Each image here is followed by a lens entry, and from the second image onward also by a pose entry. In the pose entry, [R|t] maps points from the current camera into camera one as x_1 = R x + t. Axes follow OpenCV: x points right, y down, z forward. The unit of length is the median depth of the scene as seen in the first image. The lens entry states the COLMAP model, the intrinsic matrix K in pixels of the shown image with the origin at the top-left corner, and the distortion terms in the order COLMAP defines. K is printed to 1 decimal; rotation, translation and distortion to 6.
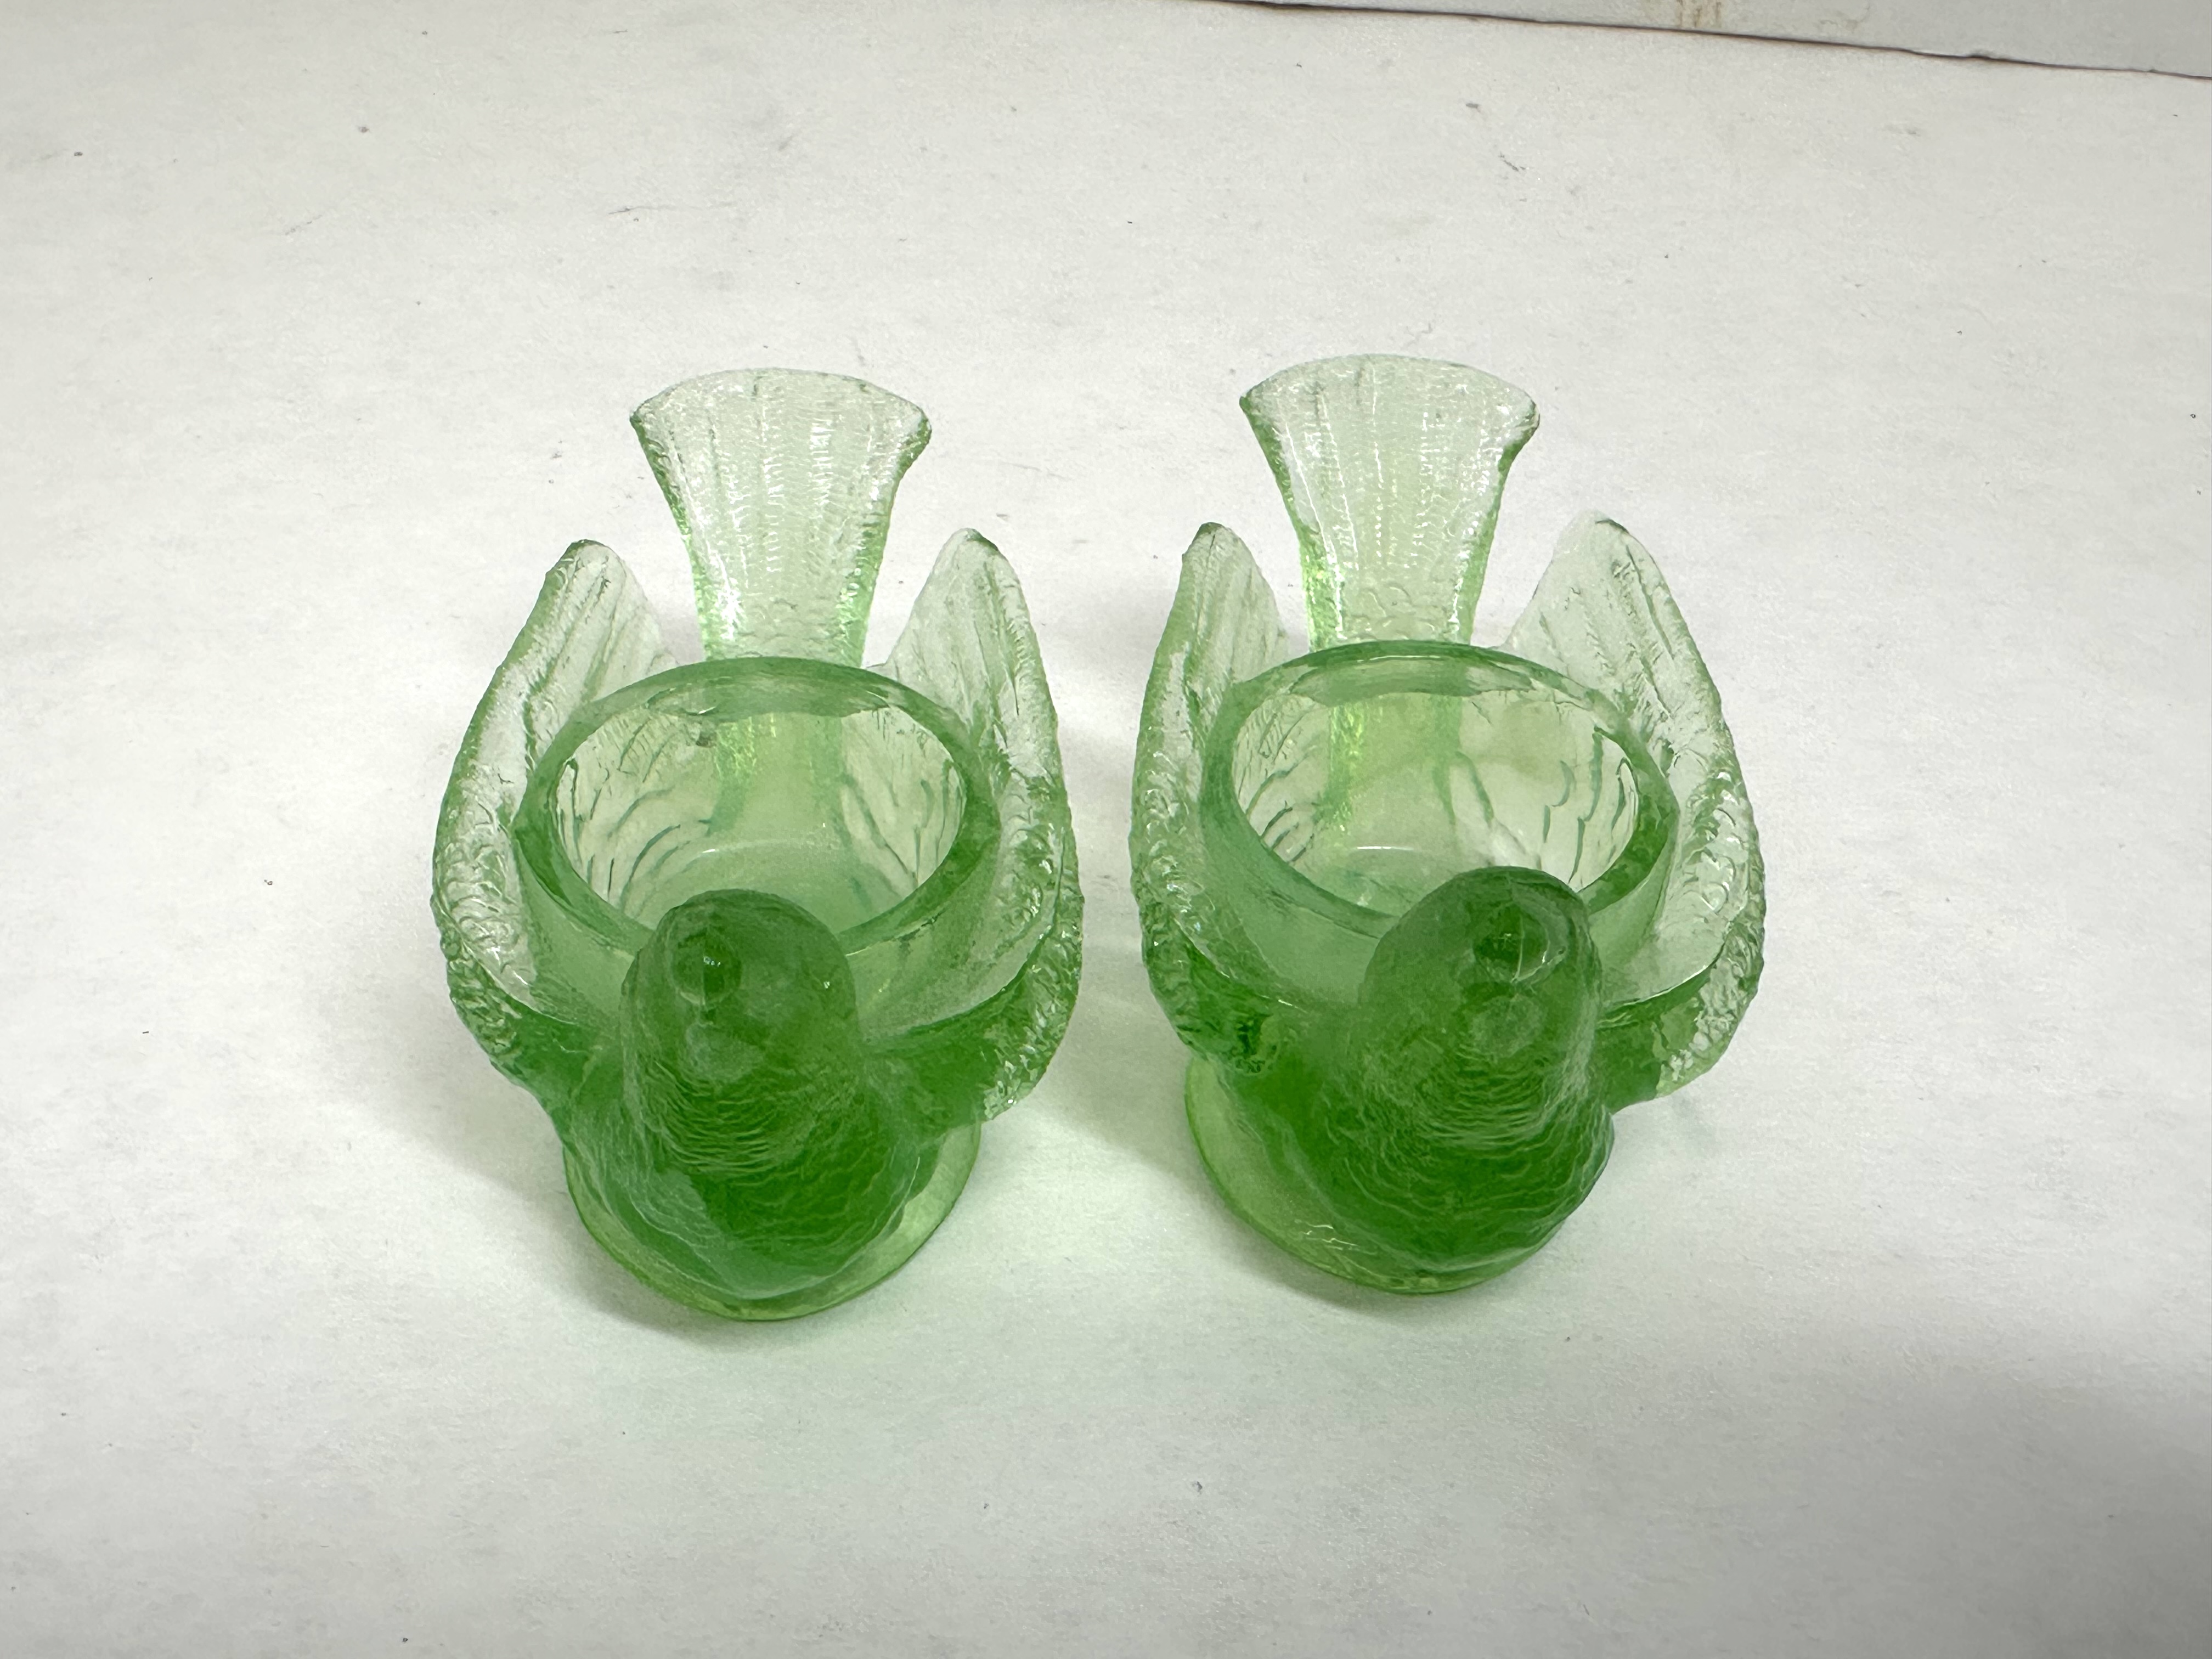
lens RADIAL K [[2132.9, 0, 1102.4], [0, 2132.9, 834.9], [0, 0, 1]] dist [0.012596, 0.000000]
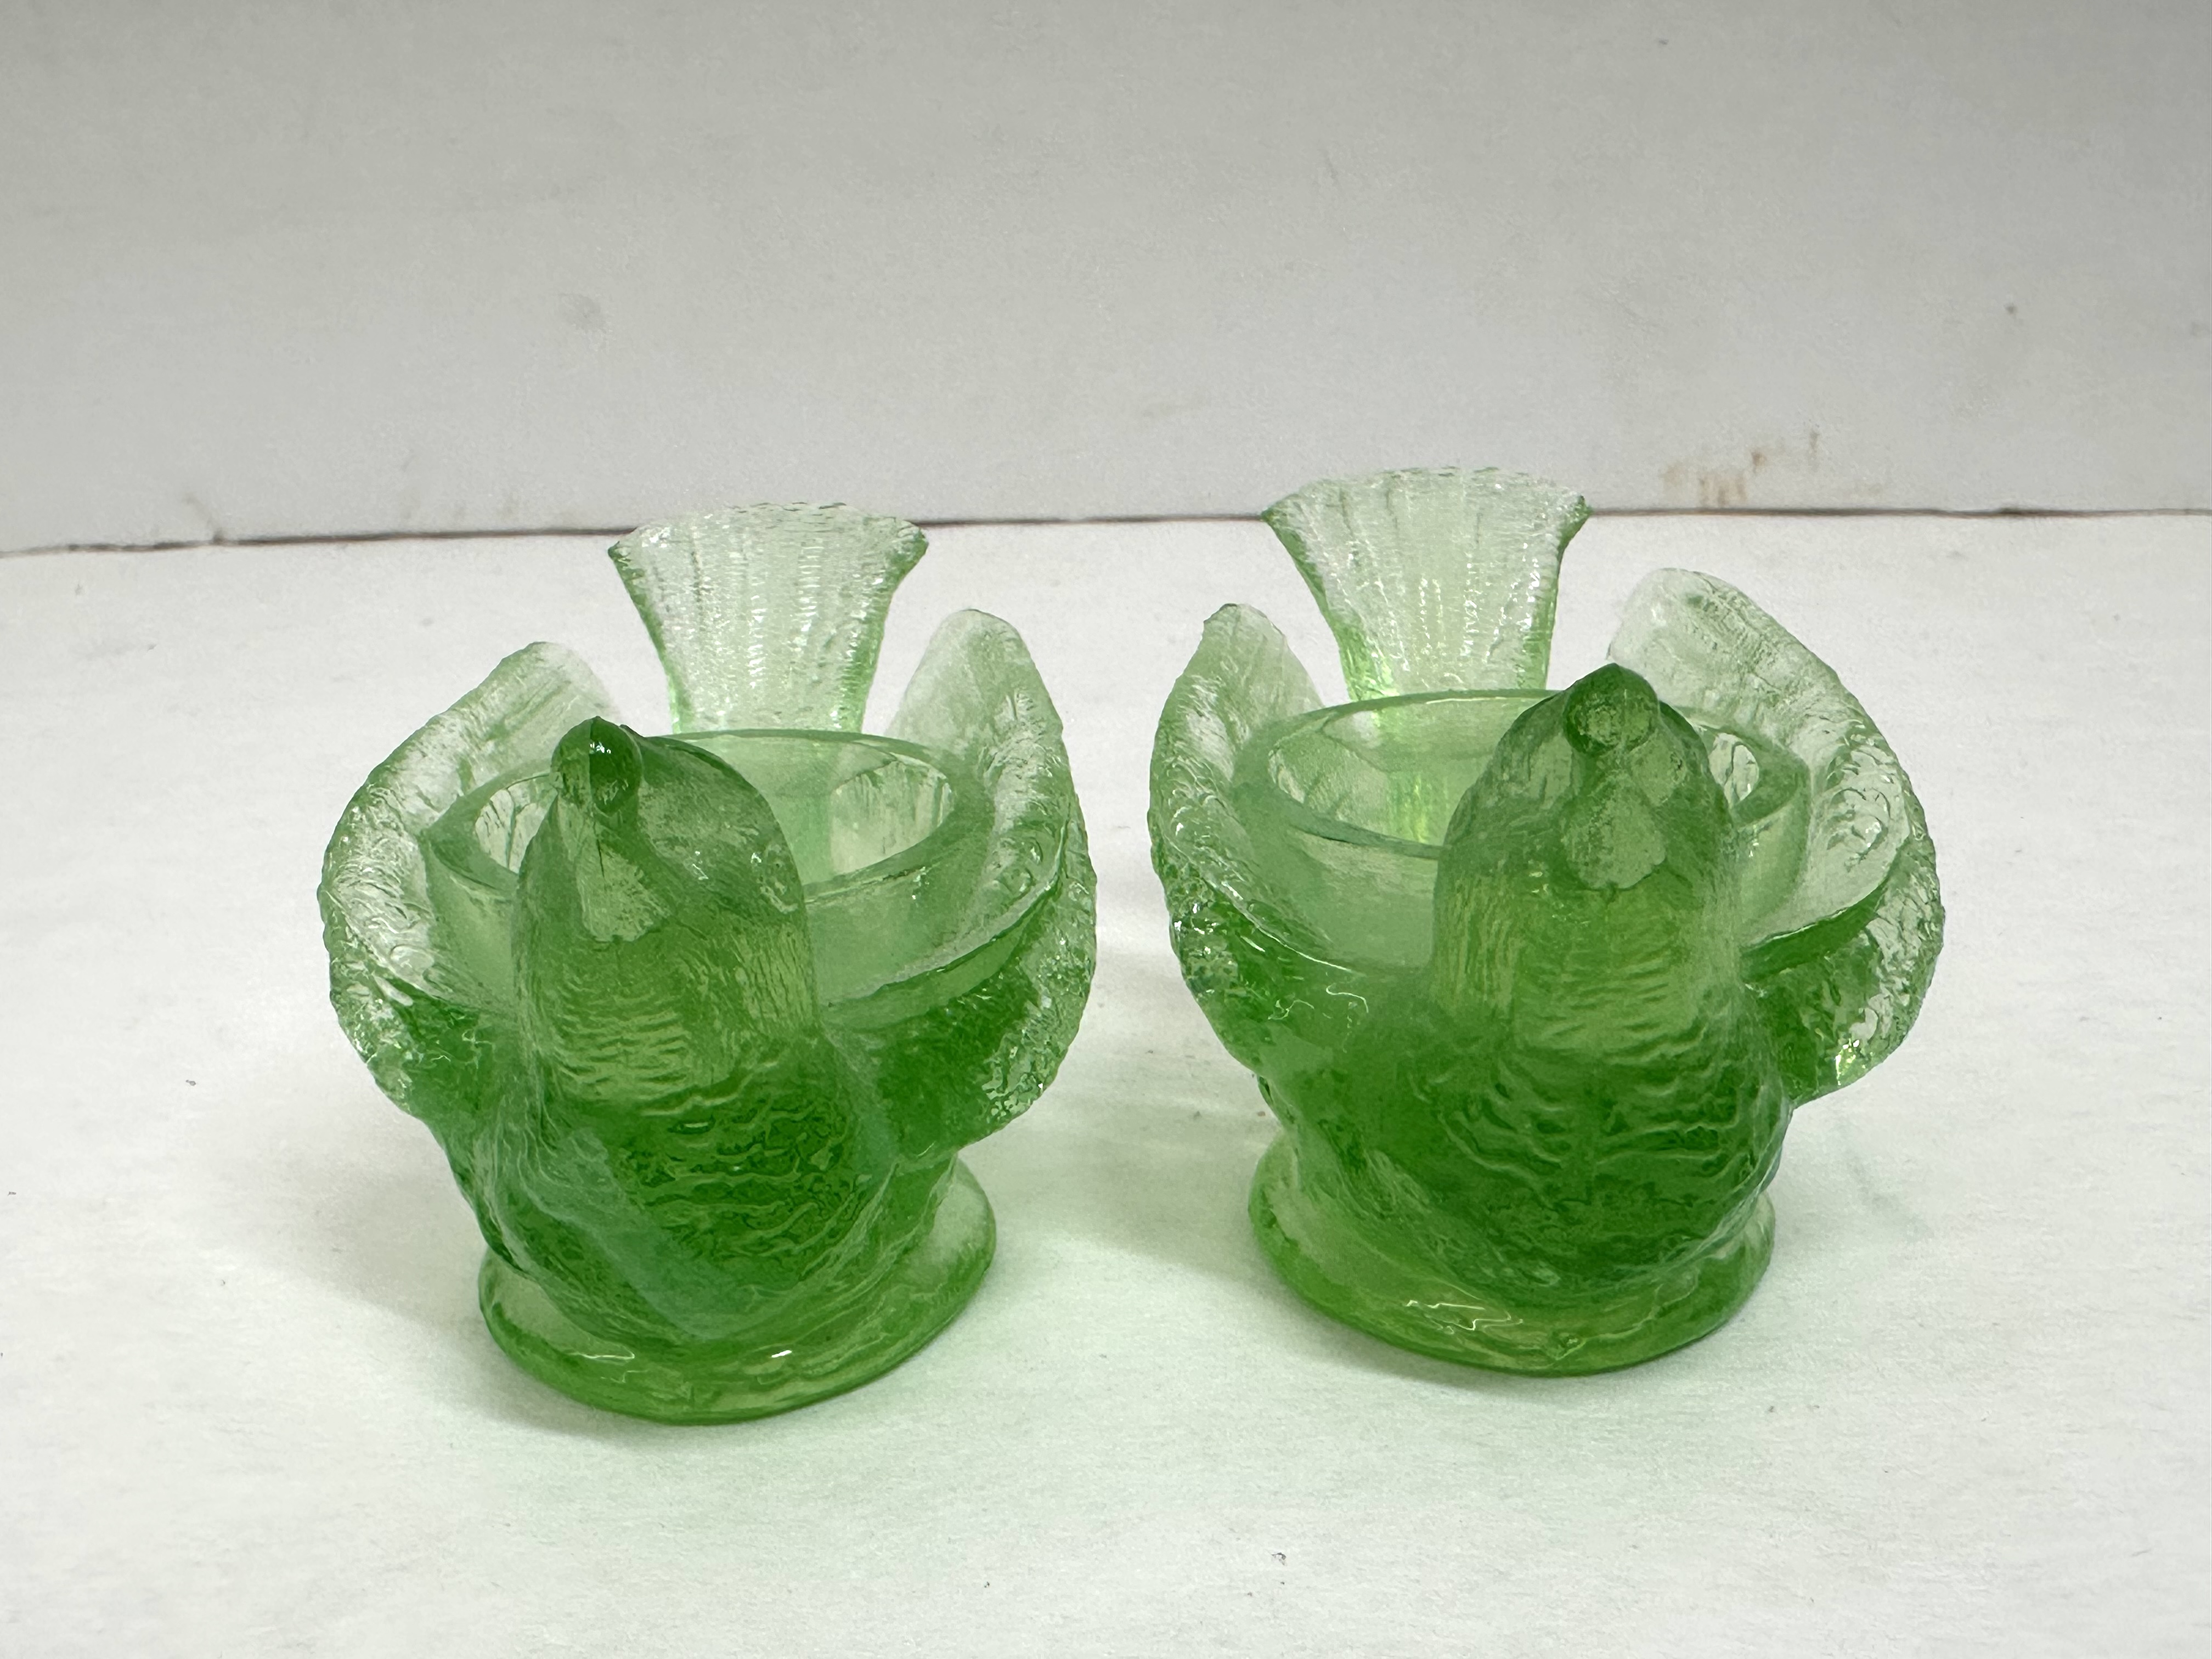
lens RADIAL K [[2132.9, 0, 1063.0], [0, 2132.9, 772.9], [0, 0, 1]] dist [0.012596, 0.000000]
pose [[0.996513, -0.065832, -0.051273, 0.023651], [0.044481, 0.938978, -0.341089, 0.276824], [0.070598, 0.337619, 0.938632, 0.207325]]
